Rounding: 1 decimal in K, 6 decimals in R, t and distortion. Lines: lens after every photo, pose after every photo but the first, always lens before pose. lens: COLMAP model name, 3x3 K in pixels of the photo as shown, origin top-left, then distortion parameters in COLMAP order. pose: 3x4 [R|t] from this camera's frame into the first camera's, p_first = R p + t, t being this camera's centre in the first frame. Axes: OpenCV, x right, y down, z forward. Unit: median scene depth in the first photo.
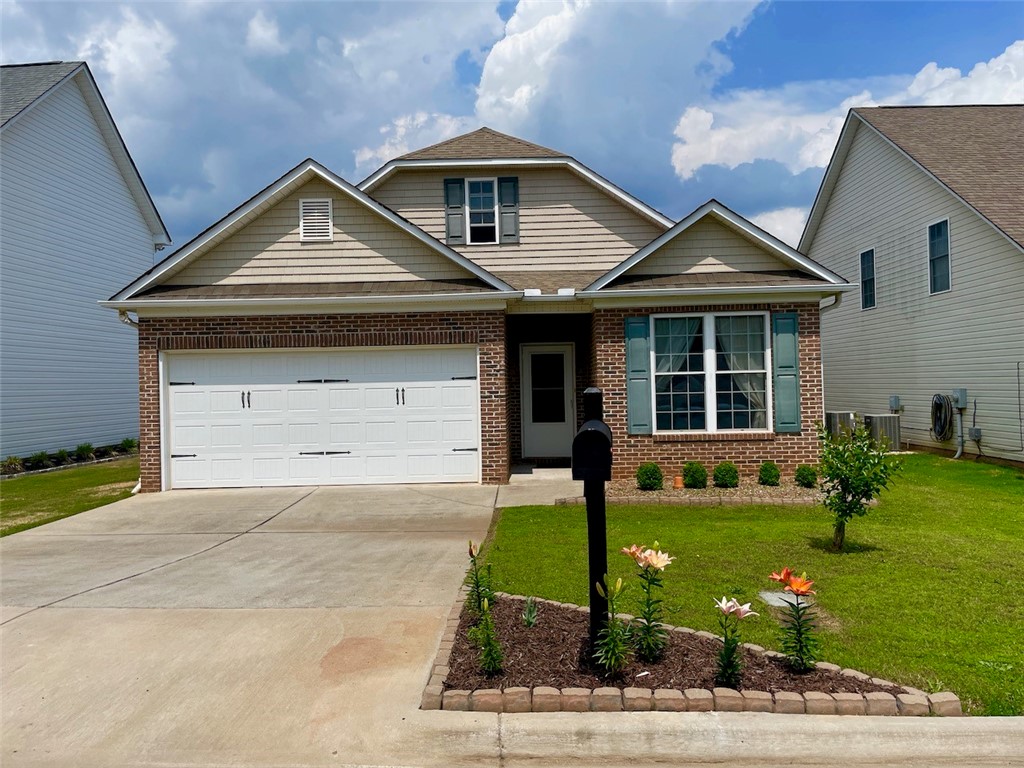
lens RADIAL K [[777.9, 0, 514.4], [0, 777.9, 374.1], [0, 0, 1]] dist [0.088226, -0.117339]
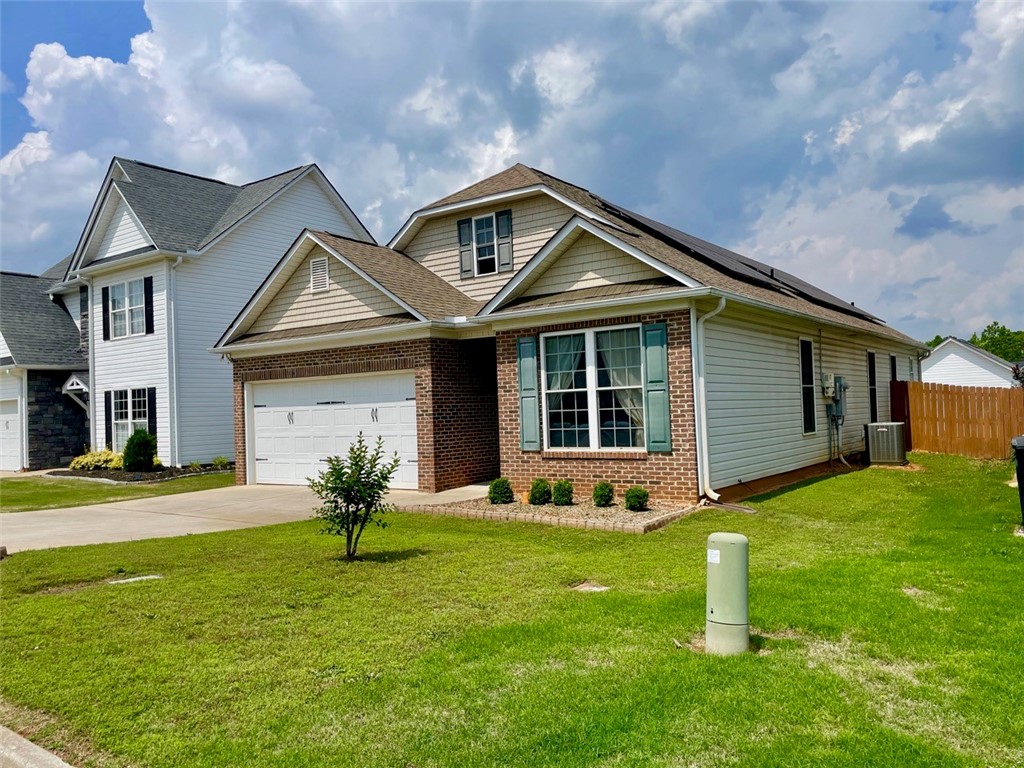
lens RADIAL K [[777.9, 0, 512.6], [0, 777.9, 384.0], [0, 0, 1]] dist [0.088226, -0.117339]
pose [[0.826725, -0.026387, -0.561987, 0.713061], [0.024772, 0.999638, -0.010495, -0.000828], [0.562061, -0.005245, 0.827079, 0.134362]]
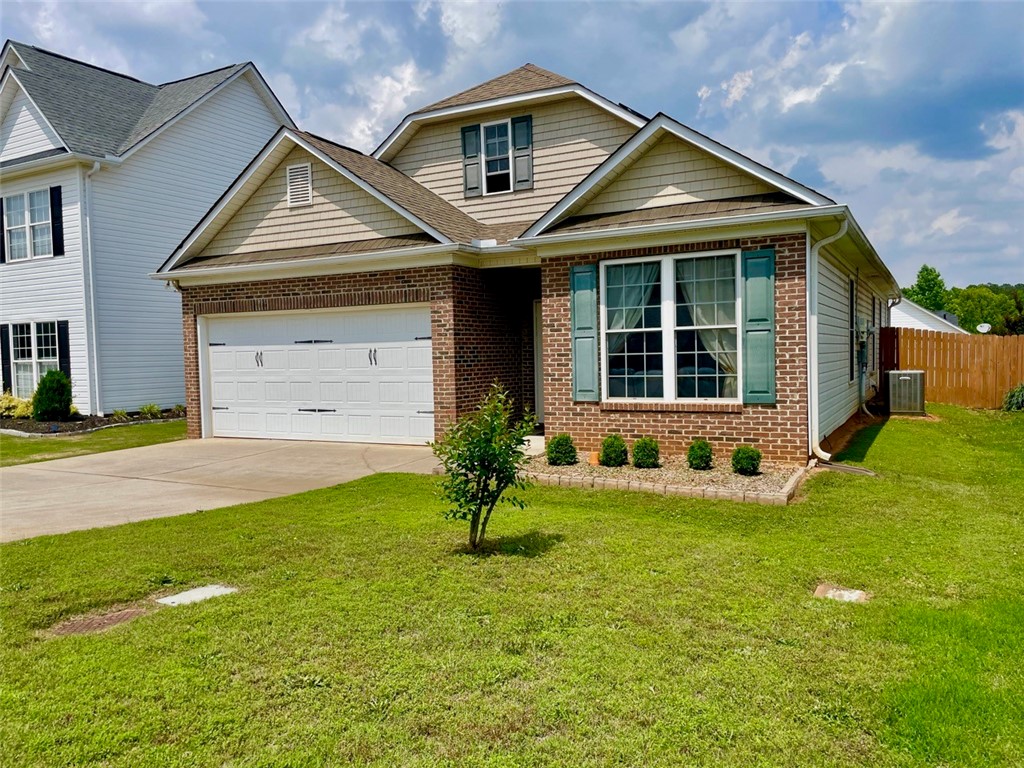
lens RADIAL K [[777.9, 0, 506.6], [0, 777.9, 385.4], [0, 0, 1]] dist [0.088226, -0.117339]
pose [[0.893127, 0.019627, -0.449375, 0.465711], [0.009533, 0.997997, 0.062536, 0.004493], [0.449703, -0.060136, 0.891152, 0.186808]]
